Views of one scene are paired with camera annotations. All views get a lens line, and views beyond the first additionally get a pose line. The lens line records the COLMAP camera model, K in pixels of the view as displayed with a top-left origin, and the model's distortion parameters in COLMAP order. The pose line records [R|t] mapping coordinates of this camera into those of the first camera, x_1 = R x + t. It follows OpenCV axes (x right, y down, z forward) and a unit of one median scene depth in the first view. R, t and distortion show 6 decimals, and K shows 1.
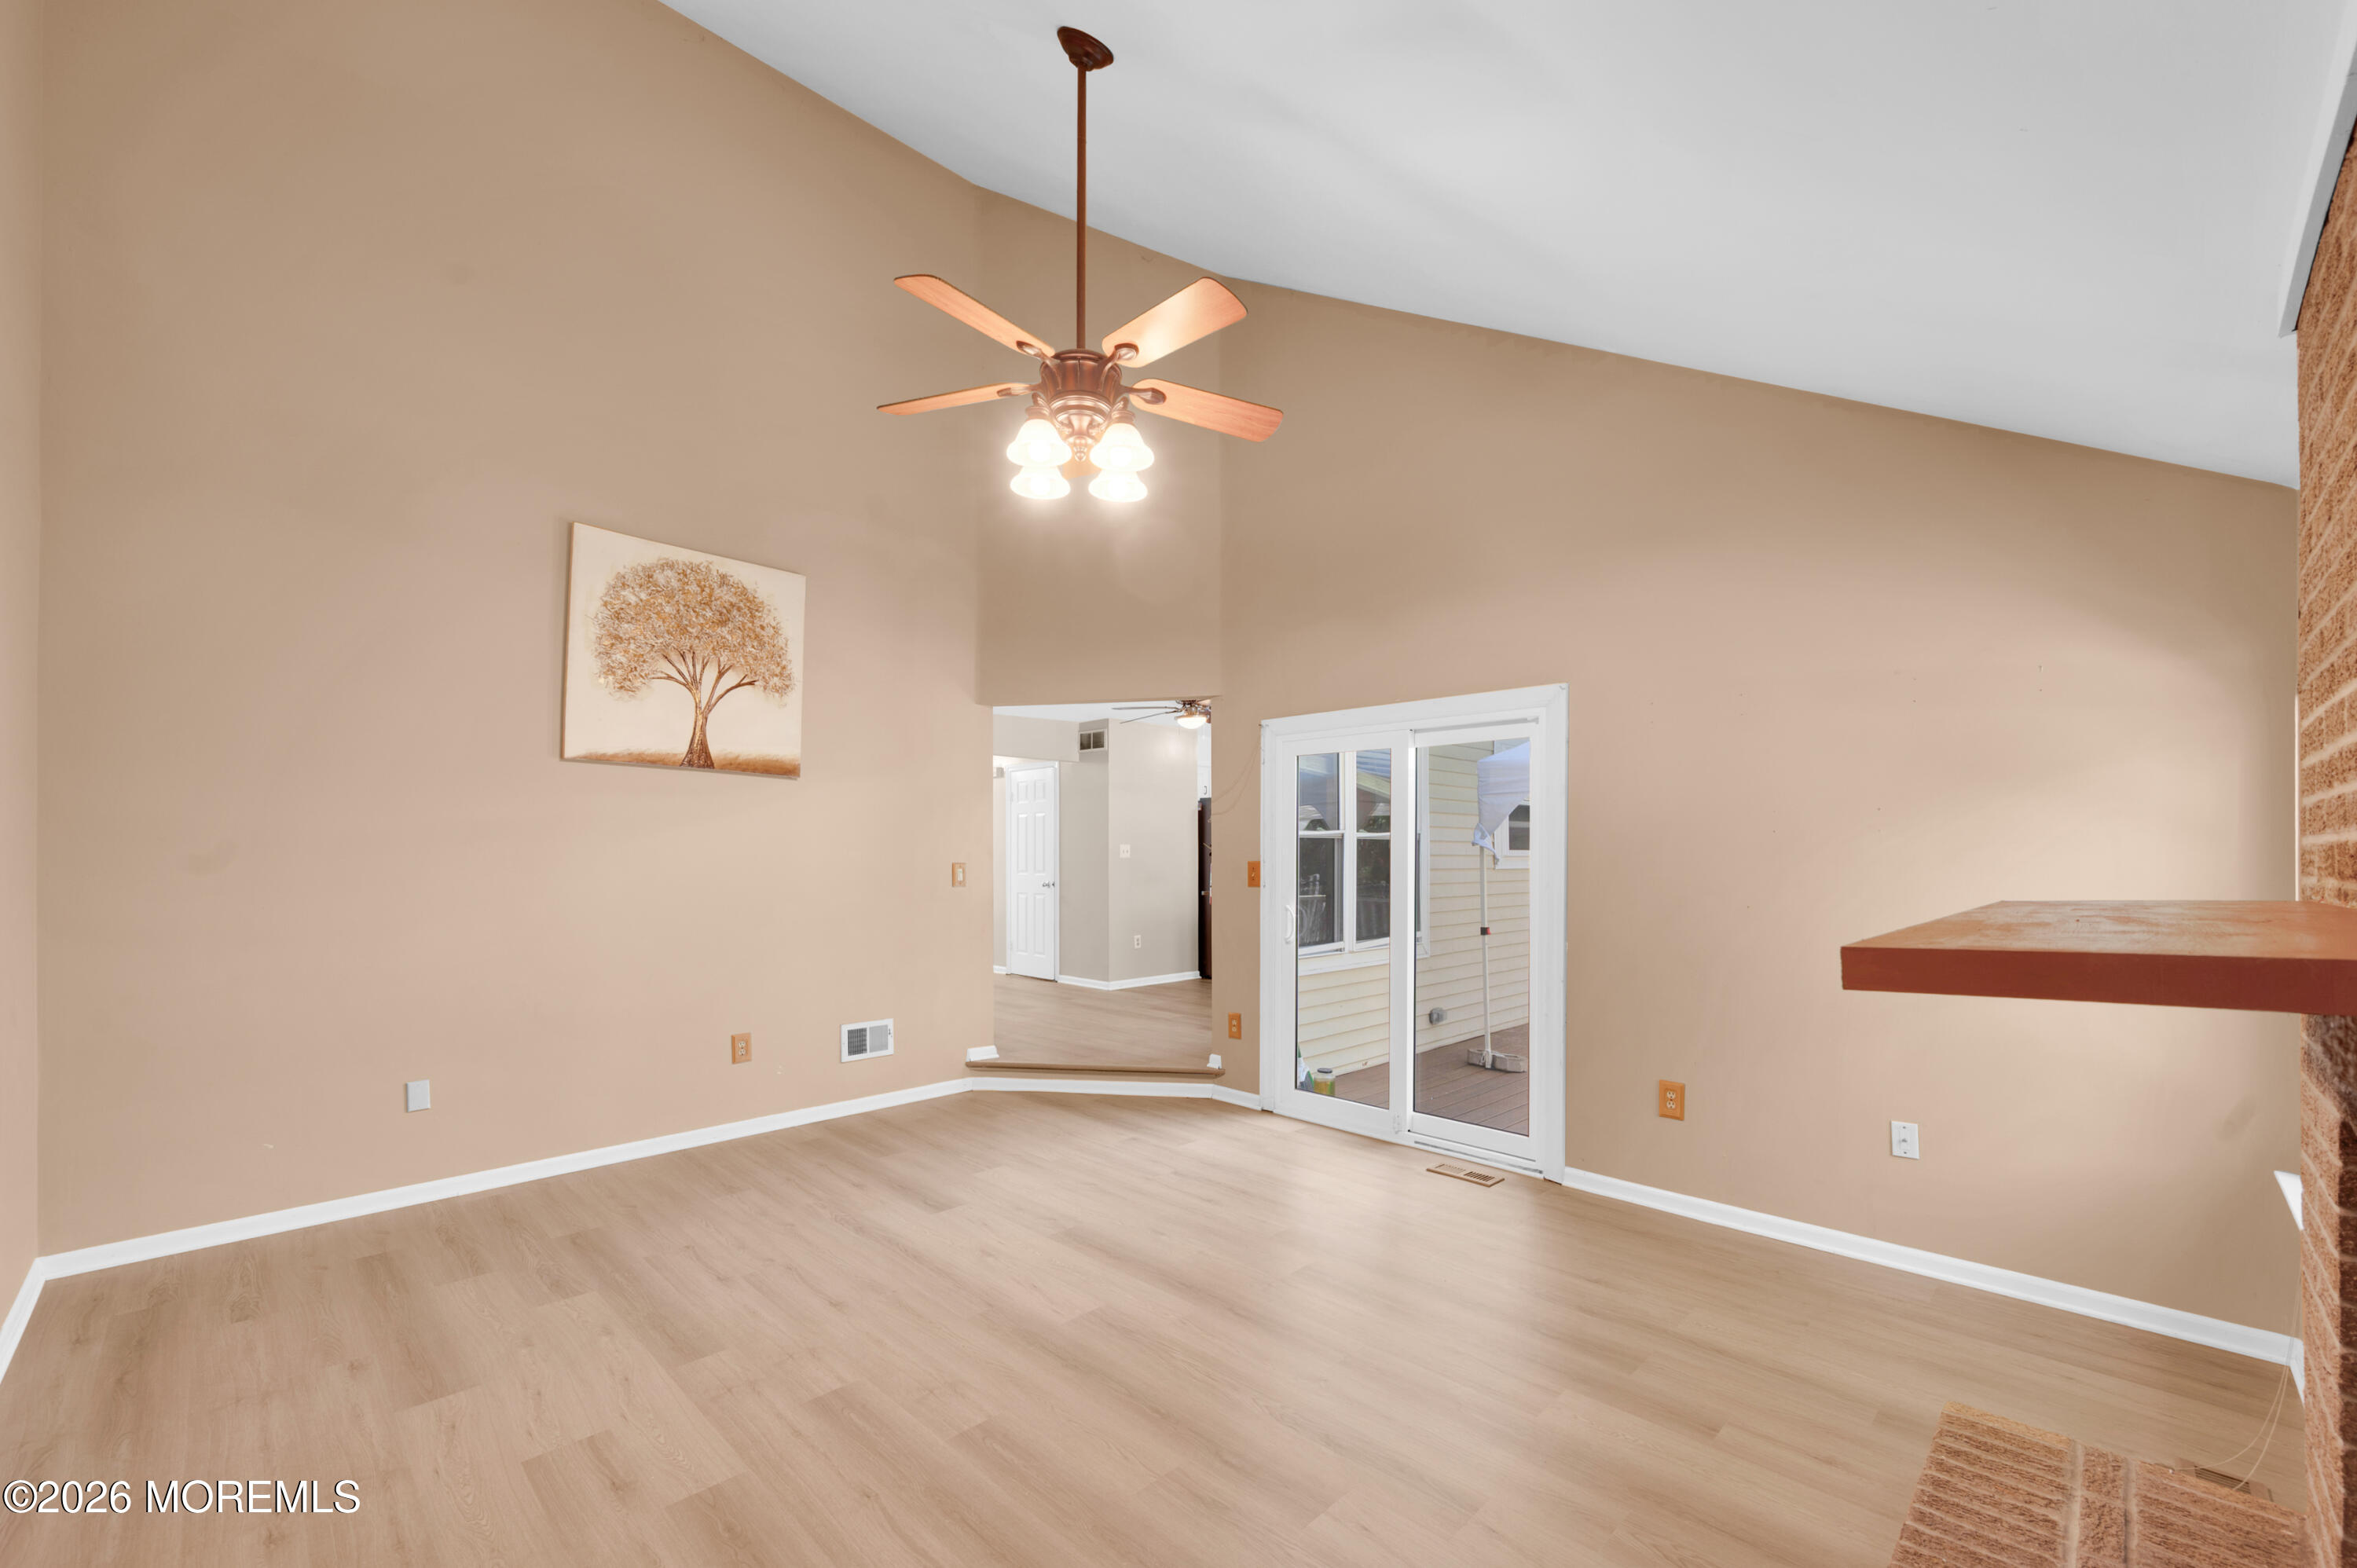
lens RADIAL K [[931.8, 0, 1177.9], [0, 931.8, 846.0], [0, 0, 1]] dist [-0.002136, -0.000015]
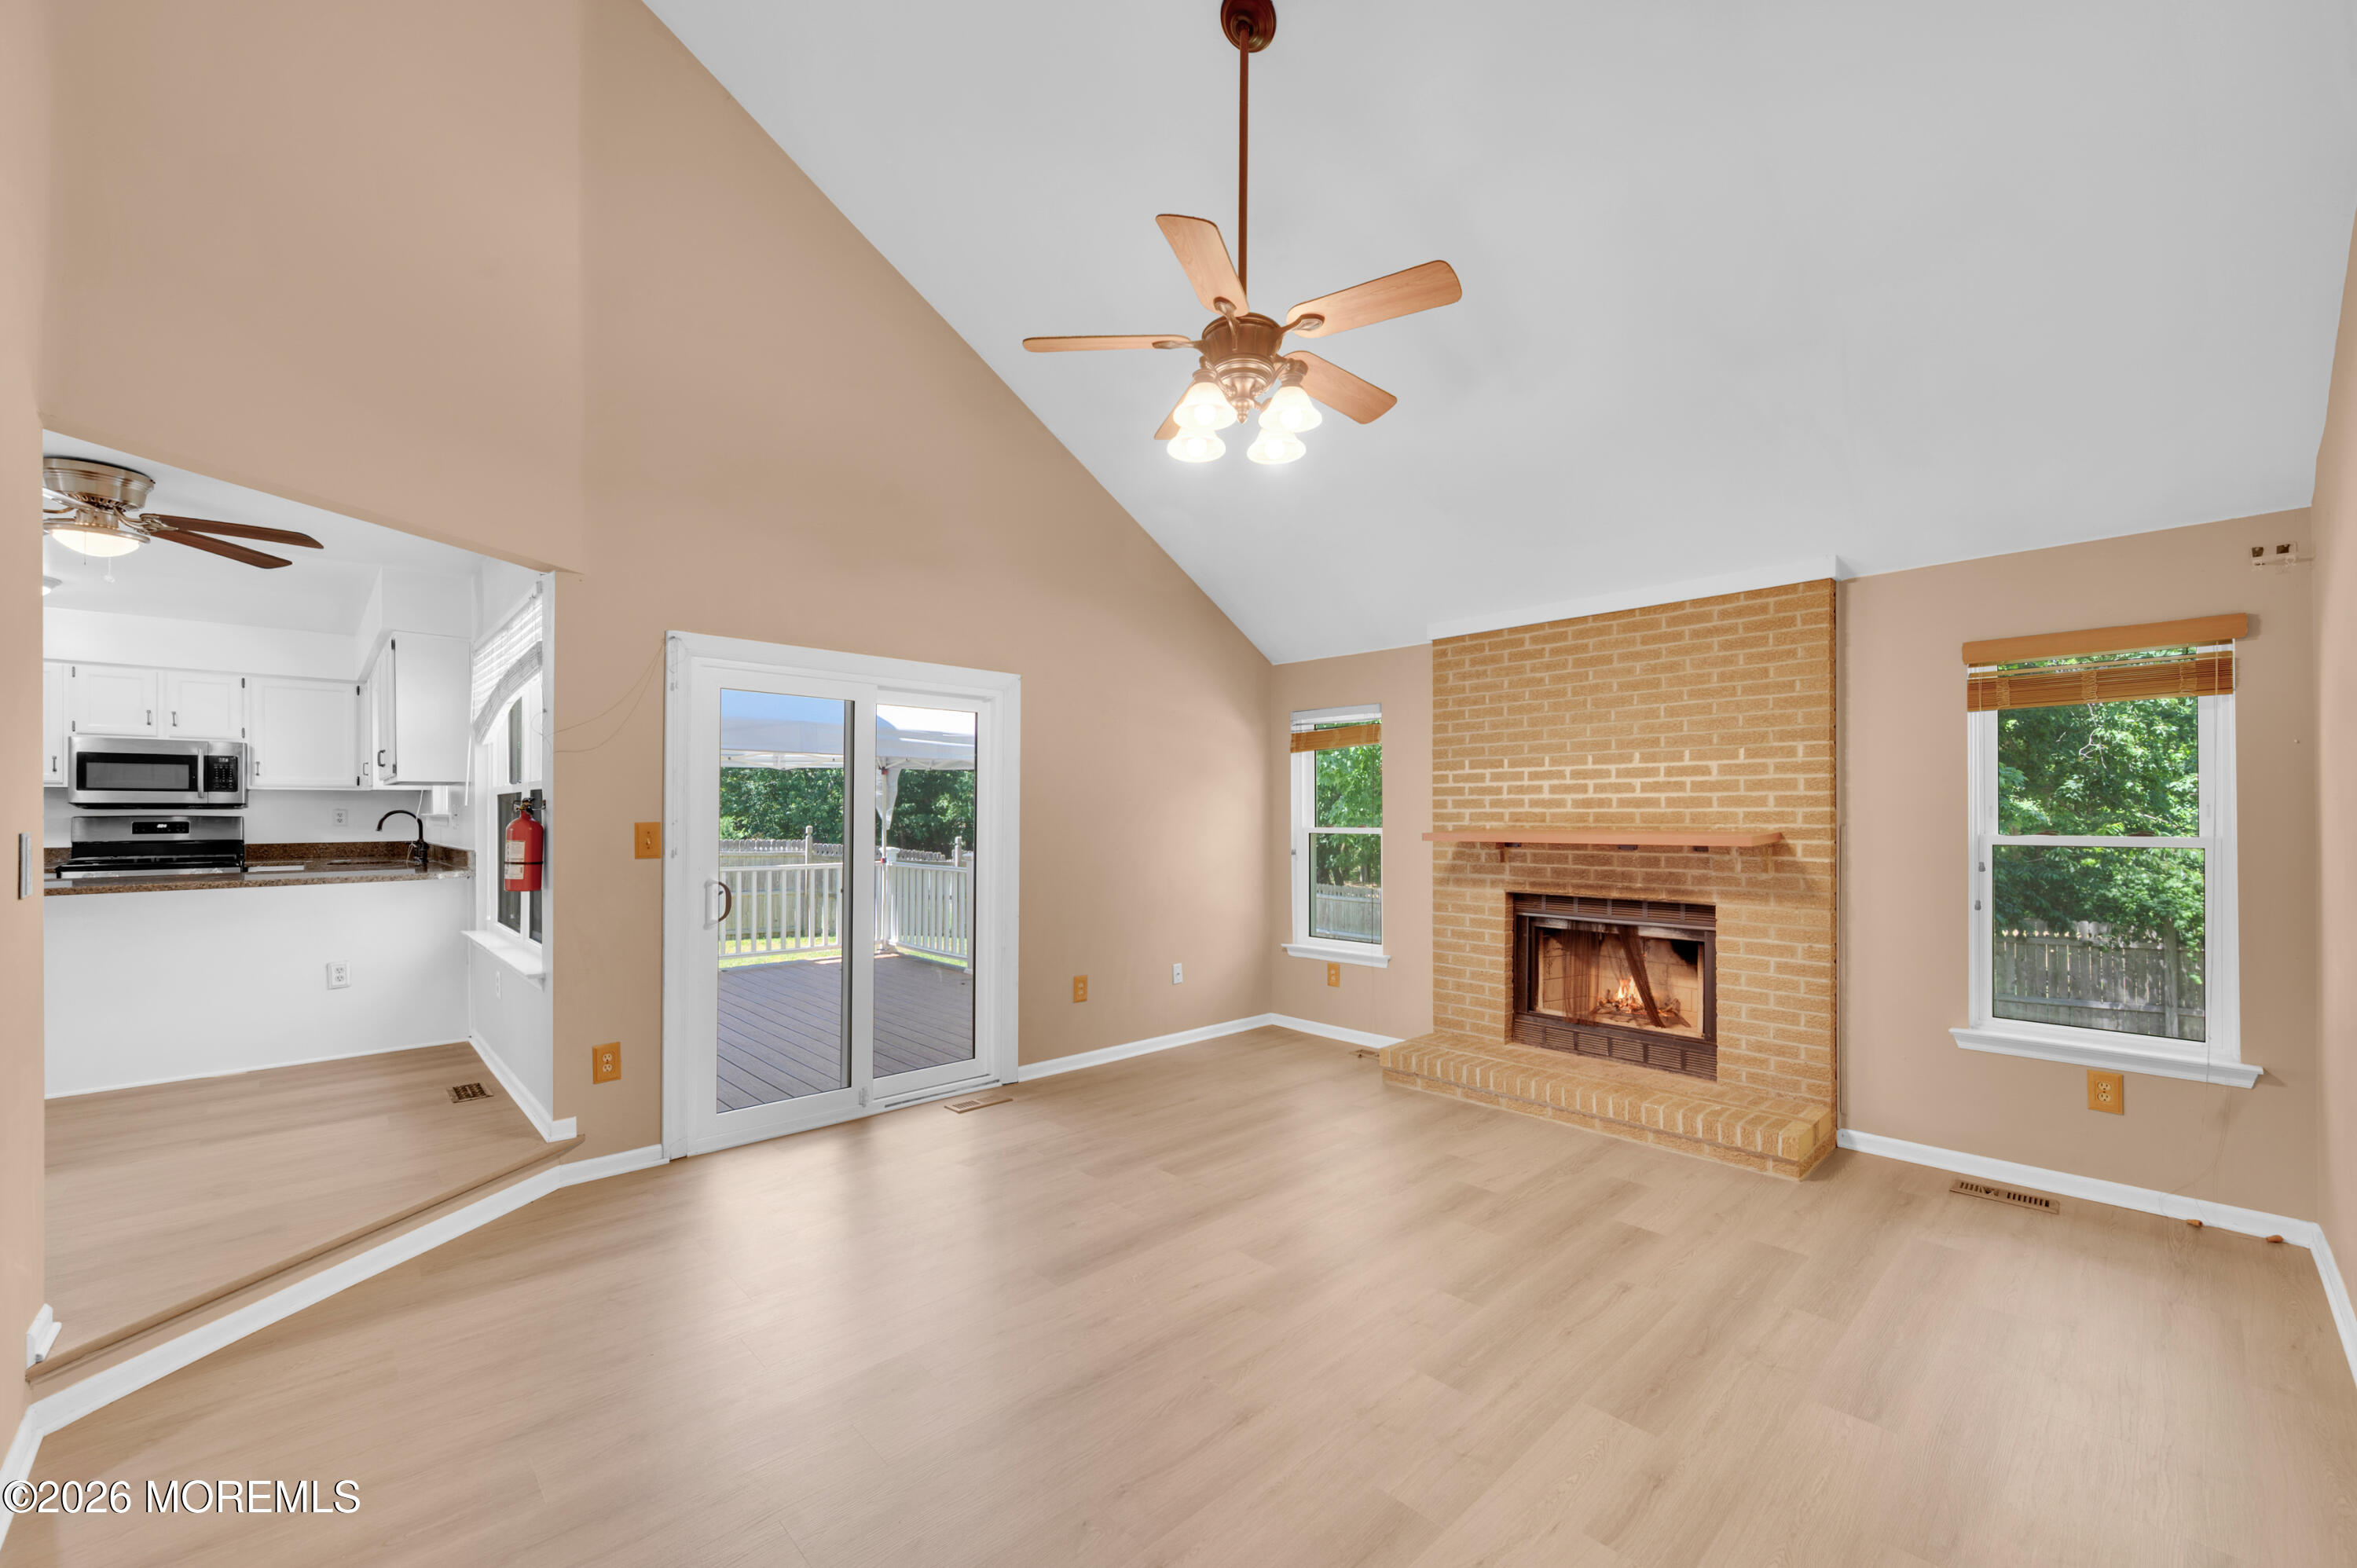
lens RADIAL K [[931.8, 0, 1161.8], [0, 931.8, 802.5], [0, 0, 1]] dist [-0.002136, -0.000015]
pose [[0.055171, 0.008332, 0.998442, -1.065548], [-0.013381, 0.999882, -0.007605, 0.000133], [-0.998387, -0.012941, 0.055276, 0.978075]]
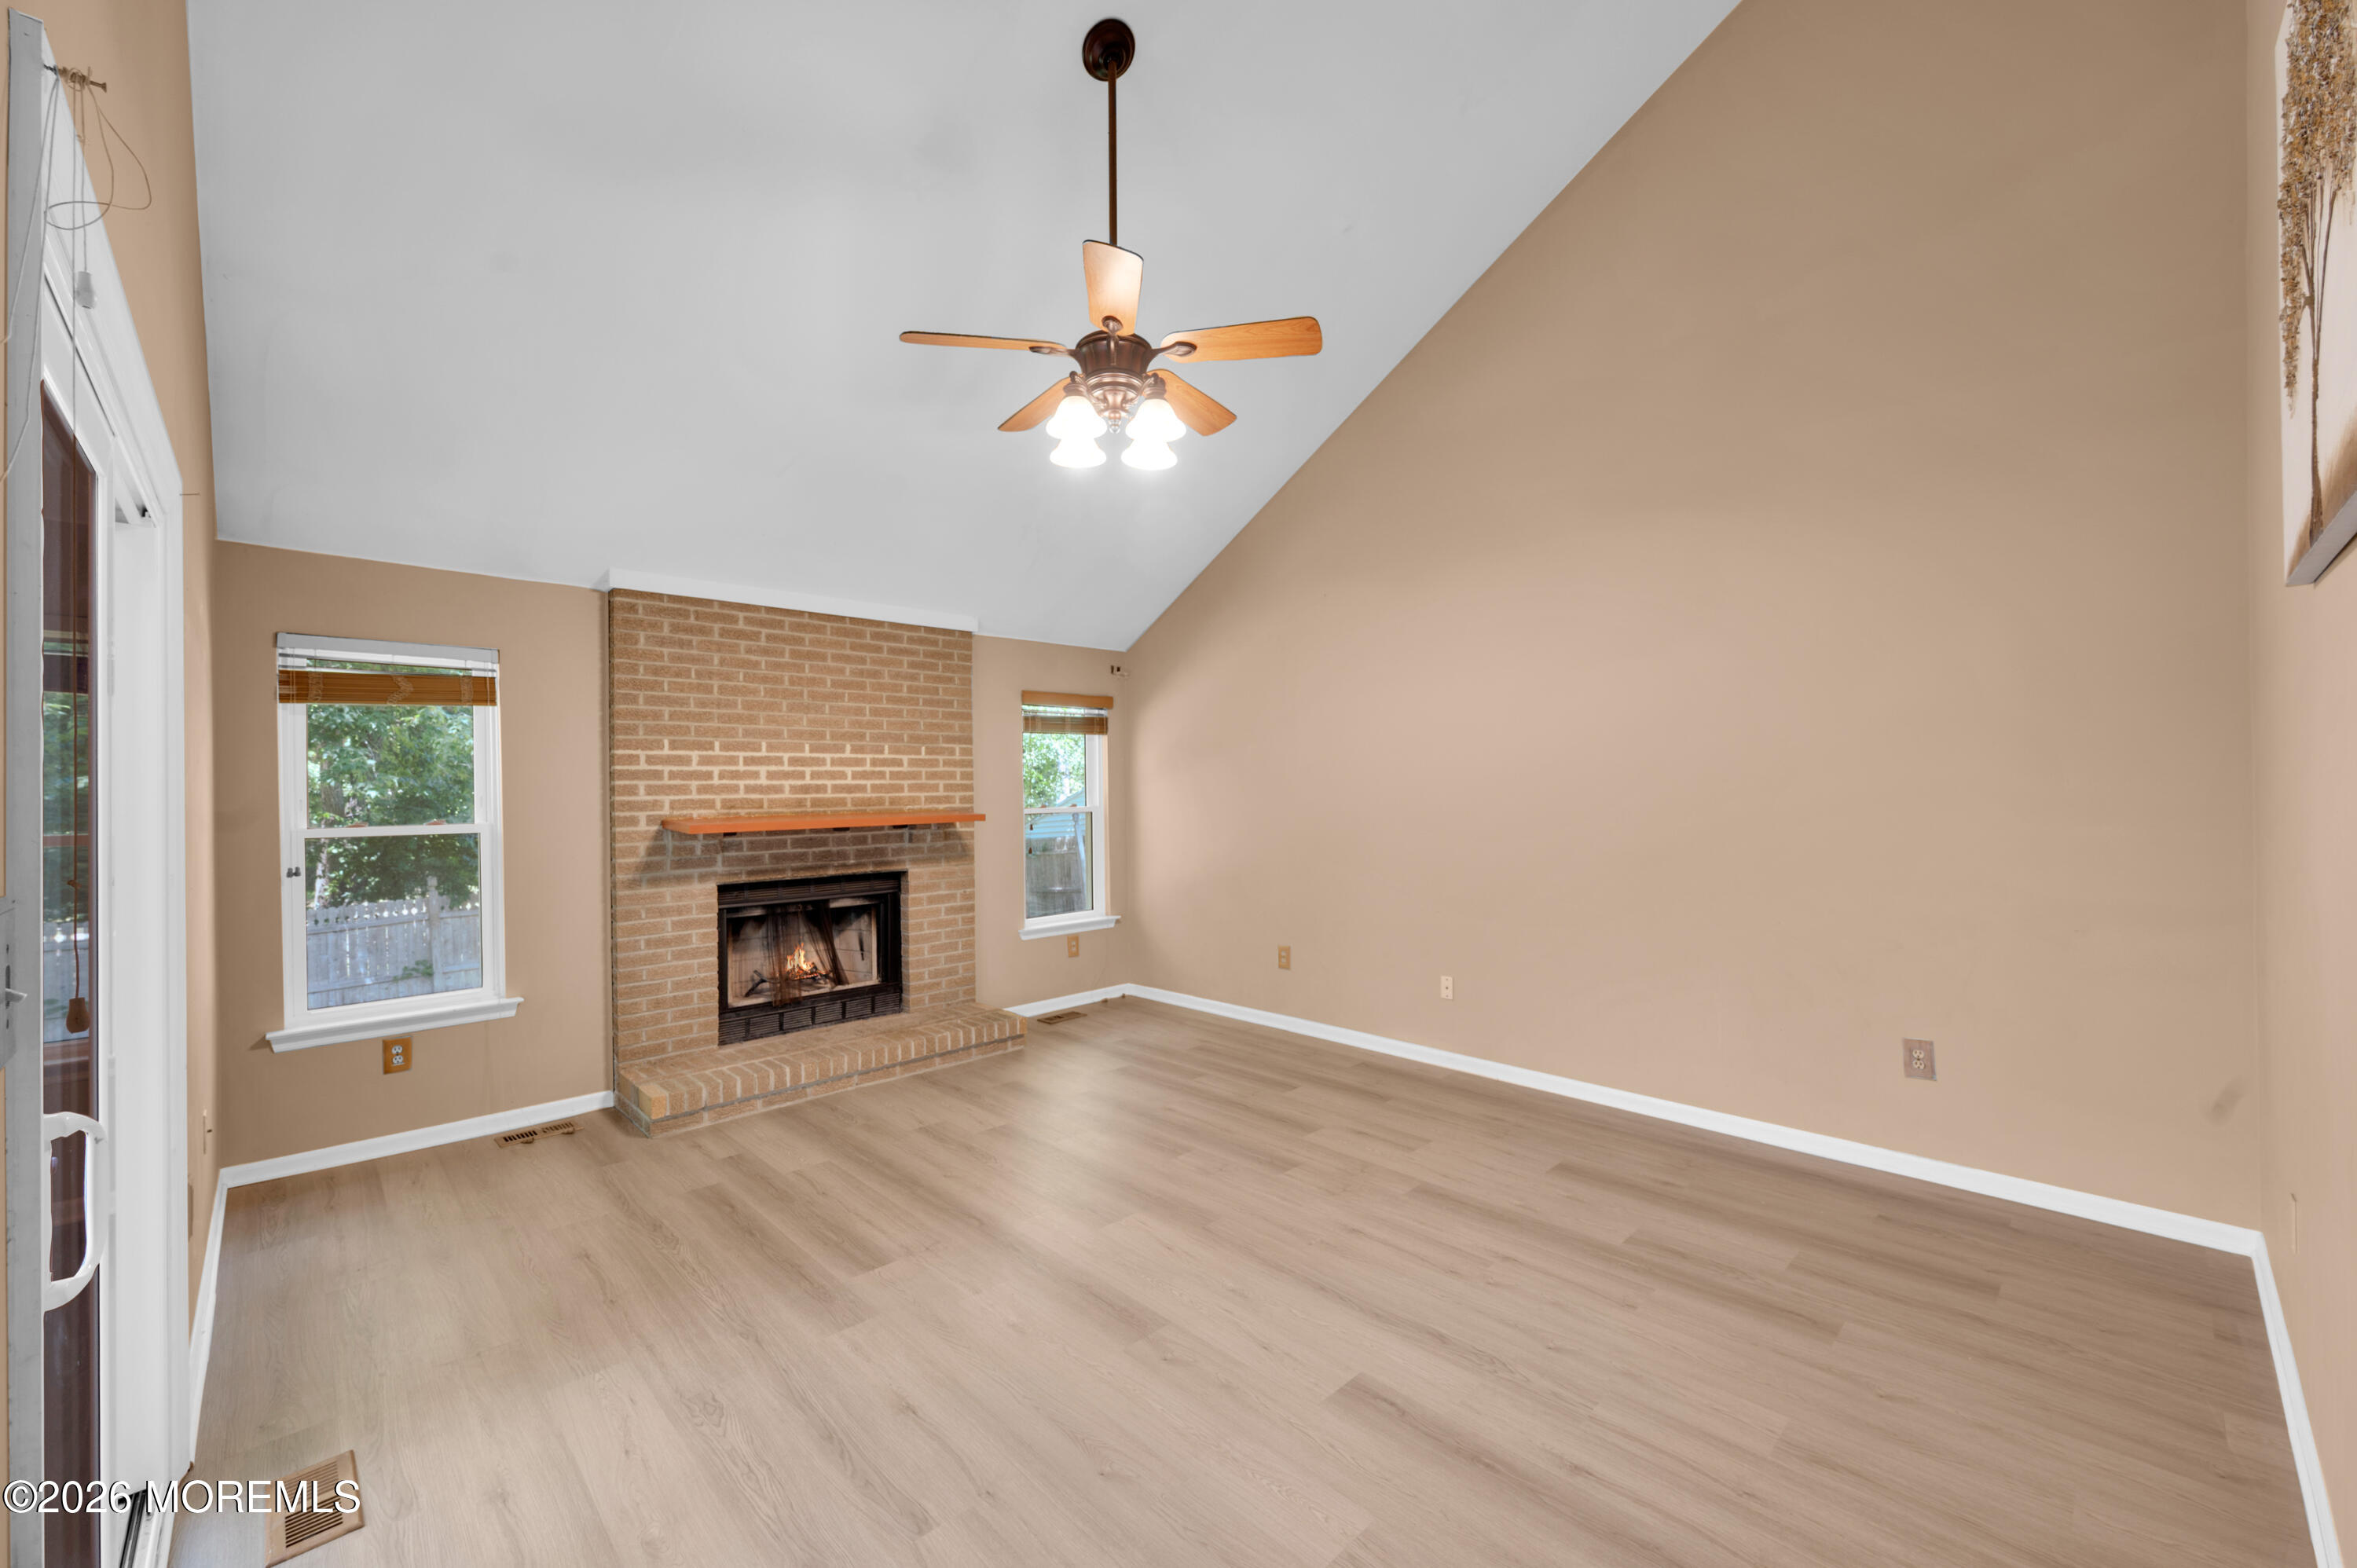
lens RADIAL K [[931.8, 0, 1167.5], [0, 931.8, 786.1], [0, 0, 1]] dist [-0.002136, -0.000015]
pose [[-0.999243, 0.010300, 0.037520, -0.190653], [0.009575, 0.999765, -0.019446, 0.012065], [-0.037712, -0.019072, -0.999107, 1.944427]]
